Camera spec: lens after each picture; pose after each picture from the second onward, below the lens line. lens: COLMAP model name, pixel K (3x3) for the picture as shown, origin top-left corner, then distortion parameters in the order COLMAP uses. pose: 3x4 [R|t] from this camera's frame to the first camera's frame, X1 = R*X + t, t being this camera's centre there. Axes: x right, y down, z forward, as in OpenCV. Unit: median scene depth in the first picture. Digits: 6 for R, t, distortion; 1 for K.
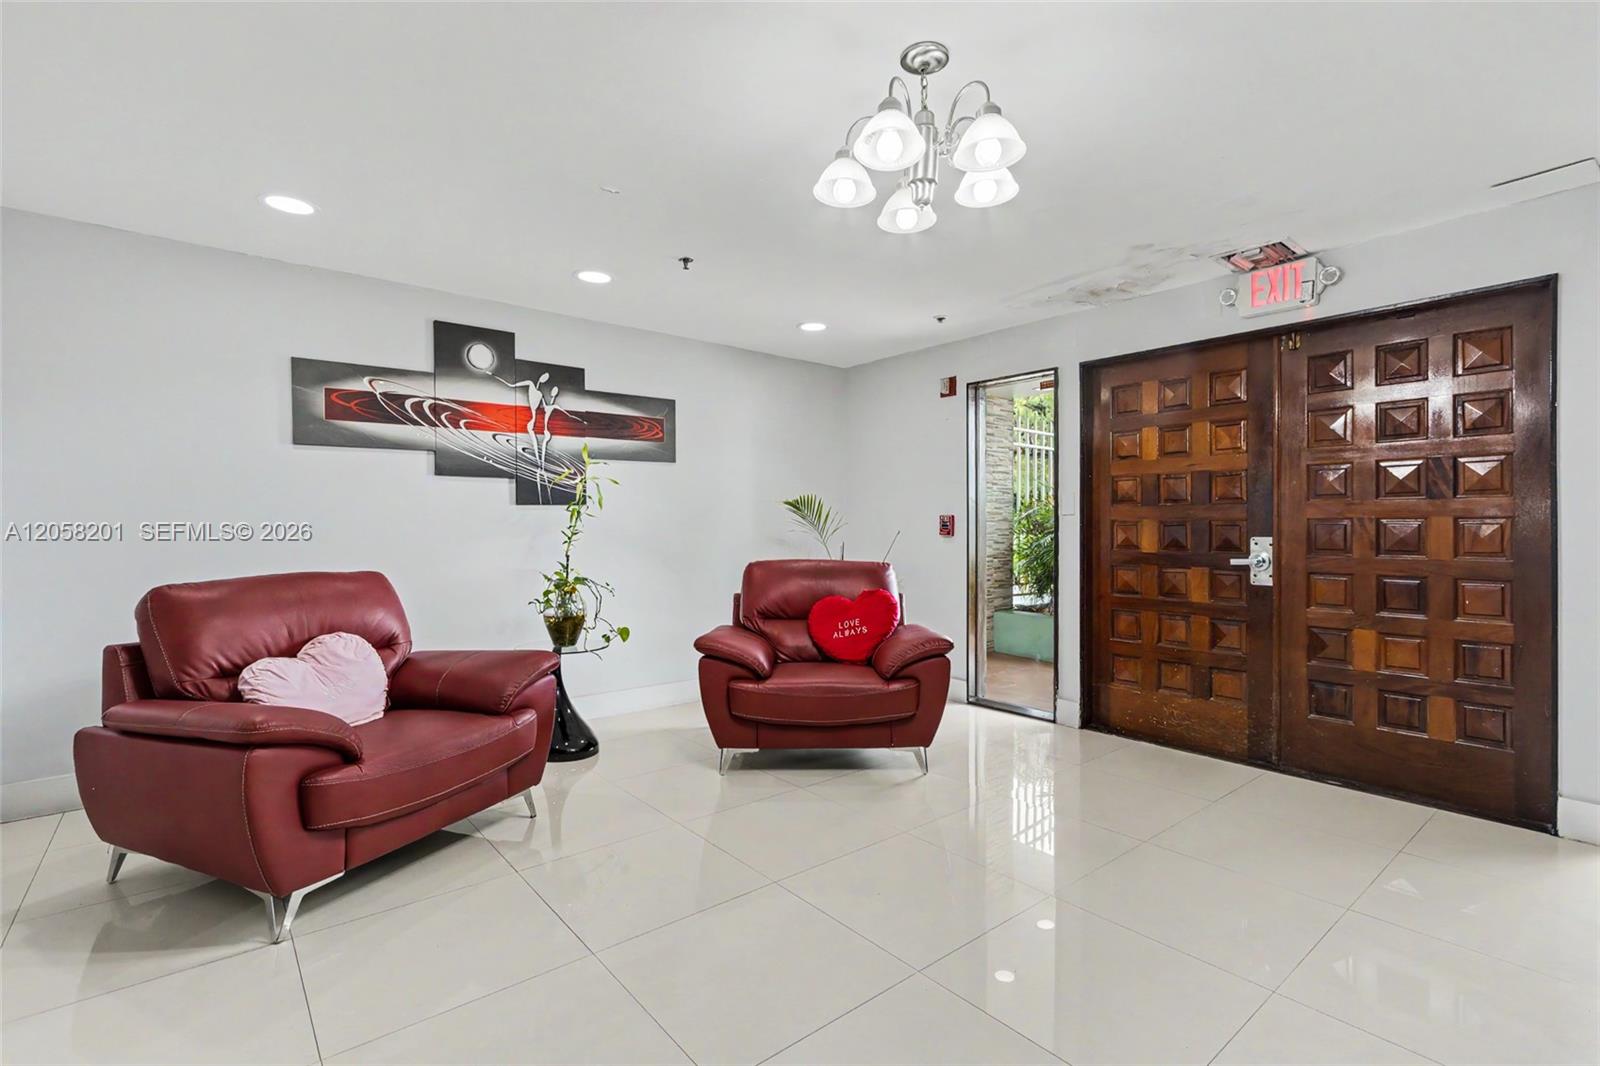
lens RADIAL K [[735.8, 0, 802.4], [0, 735.8, 530.5], [0, 0, 1]] dist [0.008496, -0.002122]
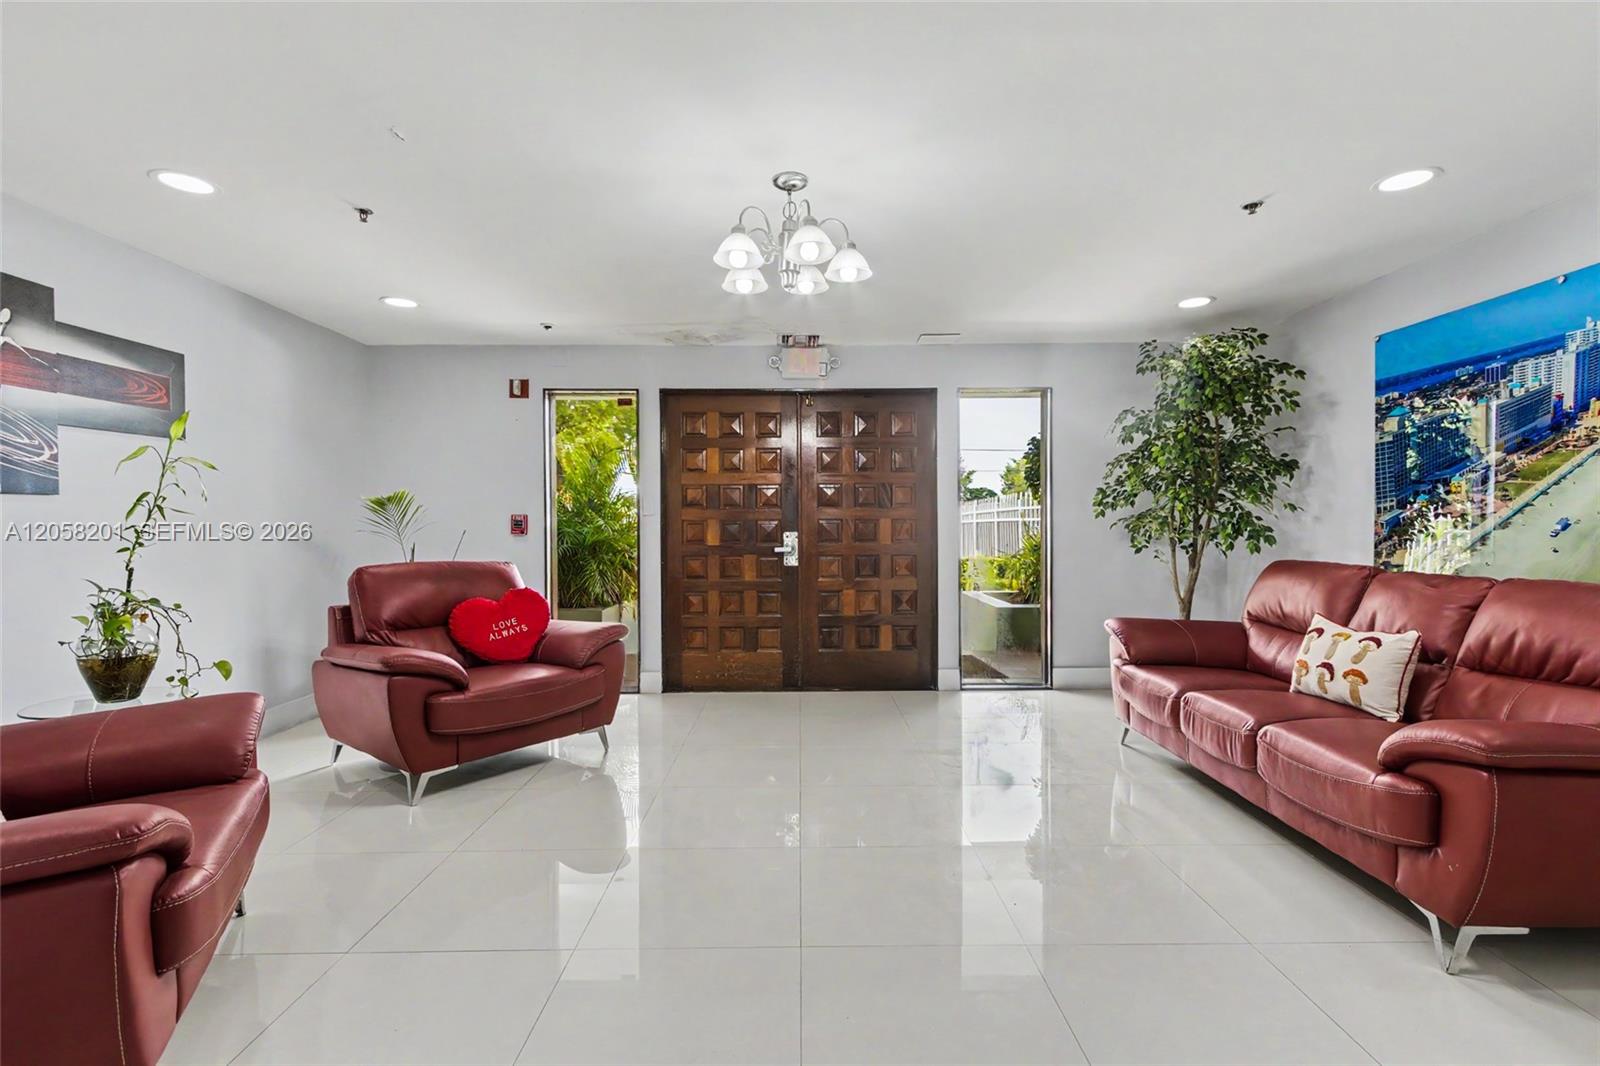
lens RADIAL K [[735.8, 0, 805.3], [0, 735.8, 530.6], [0, 0, 1]] dist [0.008496, -0.002122]
pose [[0.632638, -0.007740, 0.774409, -0.448383], [0.006367, 0.999968, 0.004793, -0.000670], [-0.774422, 0.001899, 0.632667, 0.063038]]
